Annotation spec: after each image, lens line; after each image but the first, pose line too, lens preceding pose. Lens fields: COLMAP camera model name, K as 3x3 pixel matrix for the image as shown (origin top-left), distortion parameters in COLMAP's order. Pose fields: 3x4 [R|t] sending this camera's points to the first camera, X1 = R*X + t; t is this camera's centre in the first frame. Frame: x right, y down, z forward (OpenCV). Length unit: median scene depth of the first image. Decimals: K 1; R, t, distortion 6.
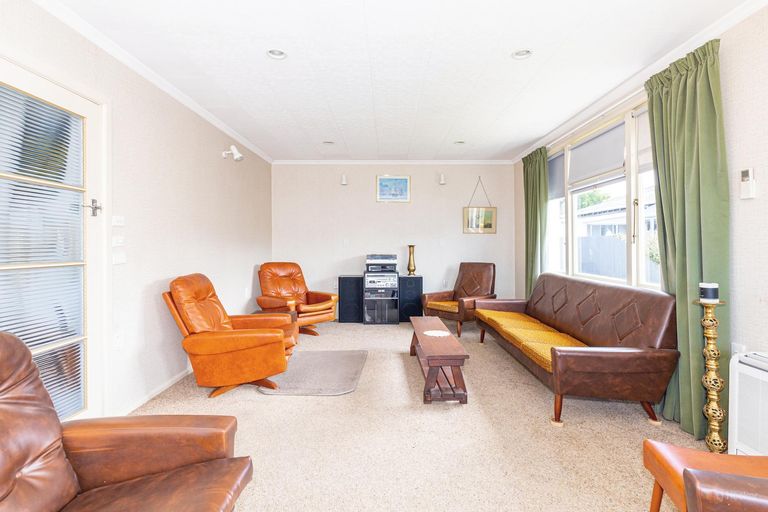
lens RADIAL K [[384.5, 0, 385.3], [0, 384.5, 245.8], [0, 0, 1]] dist [-0.000144, 0.000118]
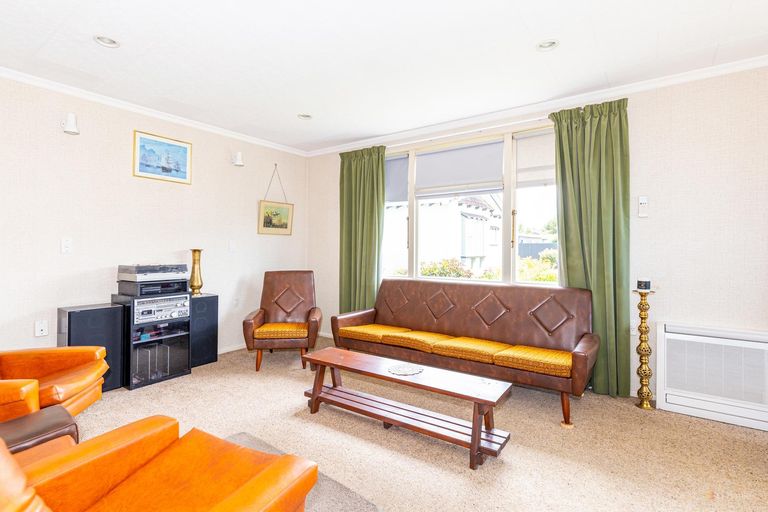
lens RADIAL K [[384.5, 0, 385.3], [0, 384.5, 245.8], [0, 0, 1]] dist [-0.000144, 0.000118]
pose [[0.574363, 0.008984, 0.818551, -0.302486], [0.001693, 0.999925, -0.012163, 0.001178], [-0.818599, 0.008372, 0.574305, 0.374020]]
